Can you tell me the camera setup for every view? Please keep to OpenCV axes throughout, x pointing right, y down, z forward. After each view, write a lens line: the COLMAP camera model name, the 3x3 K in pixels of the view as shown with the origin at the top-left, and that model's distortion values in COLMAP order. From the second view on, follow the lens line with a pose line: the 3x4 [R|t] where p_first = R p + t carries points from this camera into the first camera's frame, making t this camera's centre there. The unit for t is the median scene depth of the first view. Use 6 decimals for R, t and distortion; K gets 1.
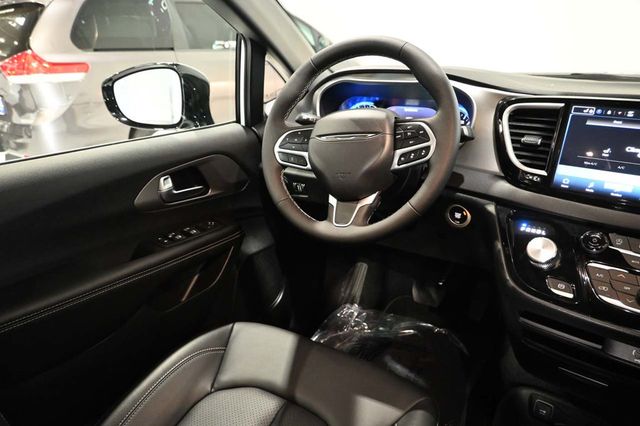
lens RADIAL K [[436.7, 0, 317.9], [0, 436.7, 211.1], [0, 0, 1]] dist [-0.006722, 0.001416]
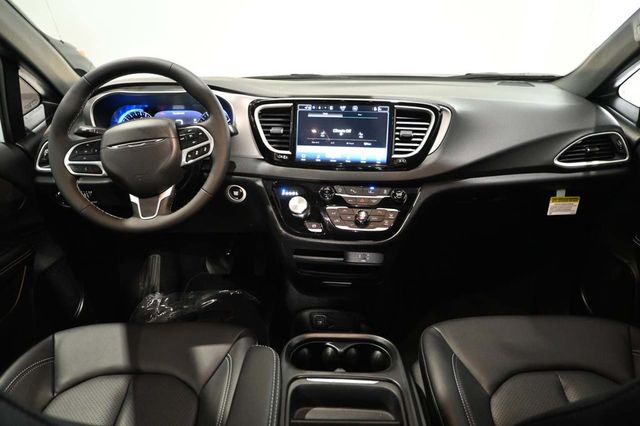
lens RADIAL K [[436.7, 0, 320.6], [0, 436.7, 210.0], [0, 0, 1]] dist [-0.006722, 0.001416]
pose [[0.836986, -0.196499, 0.510727, -0.152128], [0.183807, 0.980033, 0.075836, 0.007103], [-0.515431, 0.030402, 0.856392, -0.255301]]
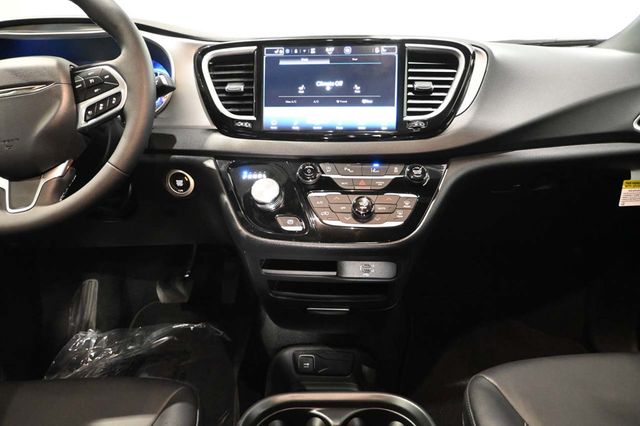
lens RADIAL K [[436.7, 0, 318.0], [0, 436.7, 212.0], [0, 0, 1]] dist [-0.006722, 0.001416]
pose [[0.825683, -0.184039, 0.533270, 0.073456], [0.206433, 0.978295, 0.017994, 0.122375], [-0.525007, 0.095227, 0.845754, 0.108267]]
